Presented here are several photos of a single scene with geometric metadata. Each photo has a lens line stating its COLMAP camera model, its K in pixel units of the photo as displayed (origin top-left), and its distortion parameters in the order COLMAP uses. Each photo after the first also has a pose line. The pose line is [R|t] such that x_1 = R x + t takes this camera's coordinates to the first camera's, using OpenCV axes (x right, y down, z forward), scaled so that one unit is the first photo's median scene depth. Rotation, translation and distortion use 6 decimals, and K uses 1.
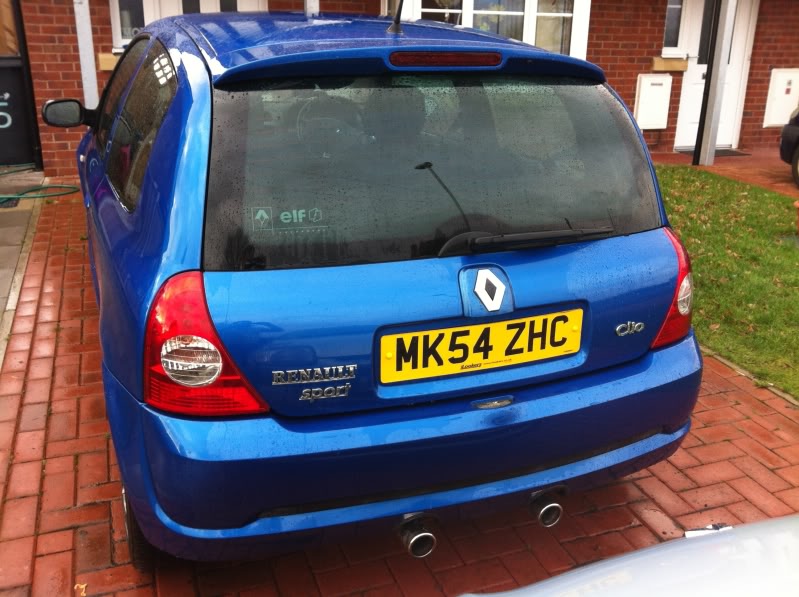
lens RADIAL K [[737.3, 0, 392.6], [0, 737.3, 299.6], [0, 0, 1]] dist [-0.000521, 0.000000]
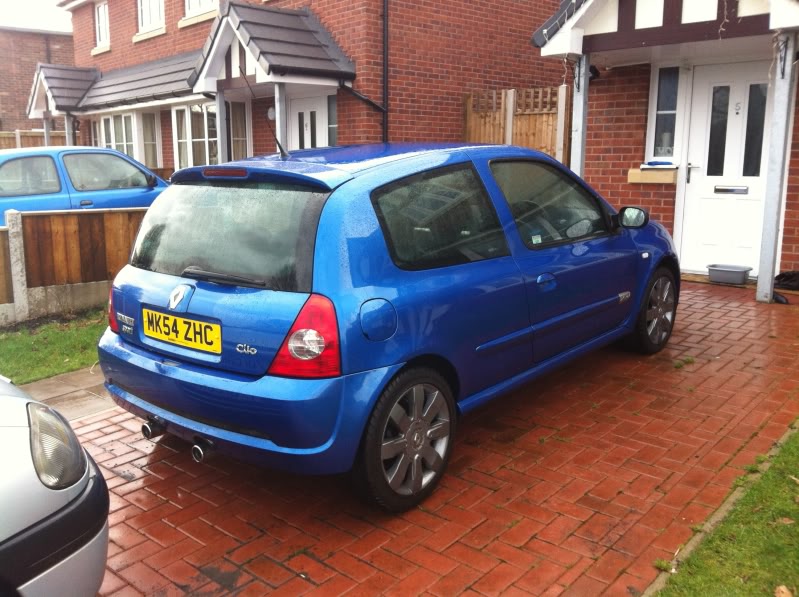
lens RADIAL K [[737.3, 0, 392.0], [0, 737.3, 294.1], [0, 0, 1]] dist [-0.000521, 0.000000]
pose [[0.483320, 0.144977, -0.863356, 1.907260], [-0.275752, 0.961203, 0.007038, -0.175465], [0.830881, 0.234670, 0.504546, 0.531624]]
